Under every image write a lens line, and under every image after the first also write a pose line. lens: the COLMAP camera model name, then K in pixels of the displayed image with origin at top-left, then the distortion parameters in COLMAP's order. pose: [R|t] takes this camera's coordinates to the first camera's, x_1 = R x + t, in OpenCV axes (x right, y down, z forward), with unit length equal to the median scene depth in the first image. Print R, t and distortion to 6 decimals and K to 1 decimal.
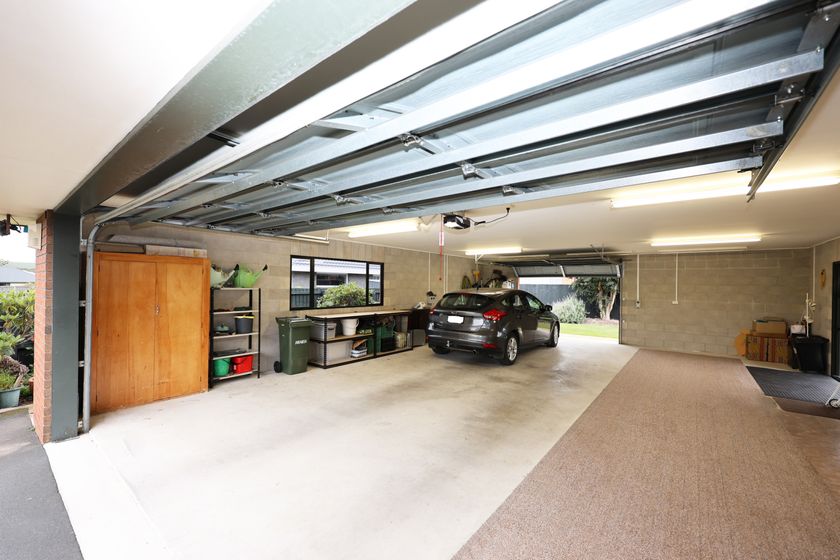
lens RADIAL K [[341.9, 0, 416.1], [0, 341.9, 283.4], [0, 0, 1]] dist [-0.001797, -0.000099]
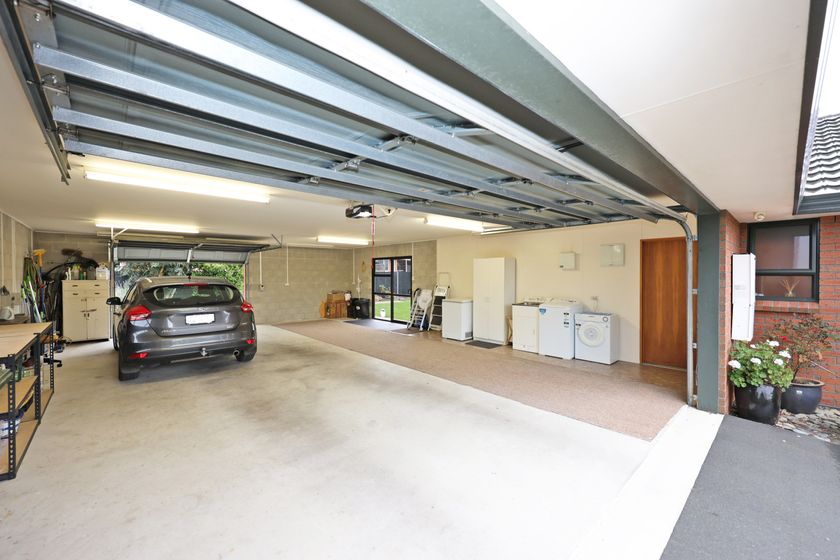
lens RADIAL K [[341.9, 0, 415.9], [0, 341.9, 276.1], [0, 0, 1]] dist [-0.001797, -0.000099]
pose [[0.154648, -0.021078, 0.987745, -0.673971], [-0.000683, 0.999770, 0.021442, -0.005312], [-0.987969, -0.003991, 0.154598, 0.511592]]
